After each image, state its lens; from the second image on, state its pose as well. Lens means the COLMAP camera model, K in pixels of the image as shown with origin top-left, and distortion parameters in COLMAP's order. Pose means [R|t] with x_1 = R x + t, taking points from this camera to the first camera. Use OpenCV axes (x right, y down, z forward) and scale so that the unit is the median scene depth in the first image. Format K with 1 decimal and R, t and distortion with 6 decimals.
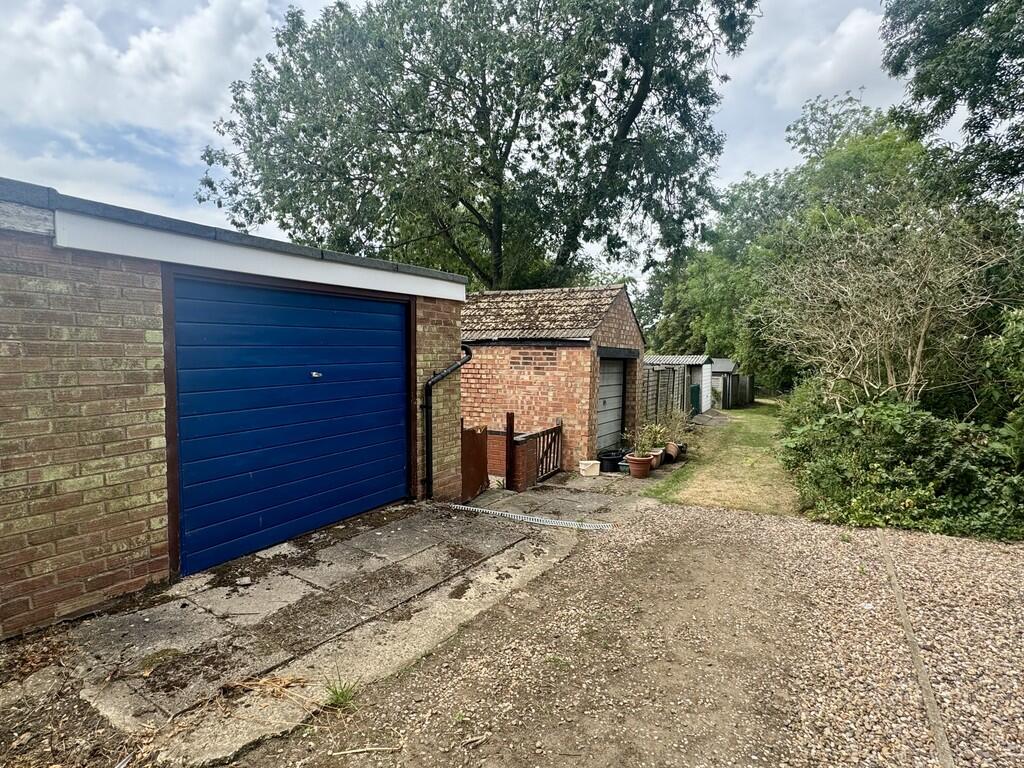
lens RADIAL K [[542.3, 0, 512.0], [0, 542.3, 384.0], [0, 0, 1]] dist [-0.002728, -0.001107]
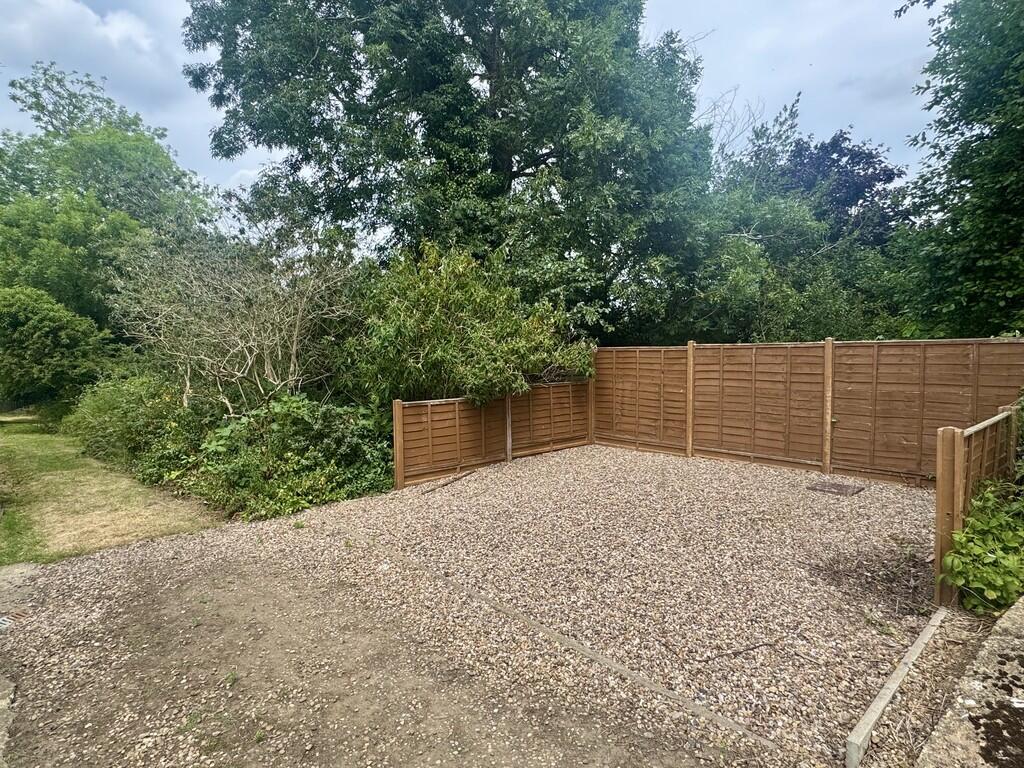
lens RADIAL K [[542.3, 0, 512.0], [0, 542.3, 384.0], [0, 0, 1]] dist [-0.002728, -0.001107]
pose [[0.329787, -0.050889, 0.942683, -0.211129], [0.059743, 0.997670, 0.032957, 0.000419], [-0.942163, 0.045450, 0.332059, 0.228152]]
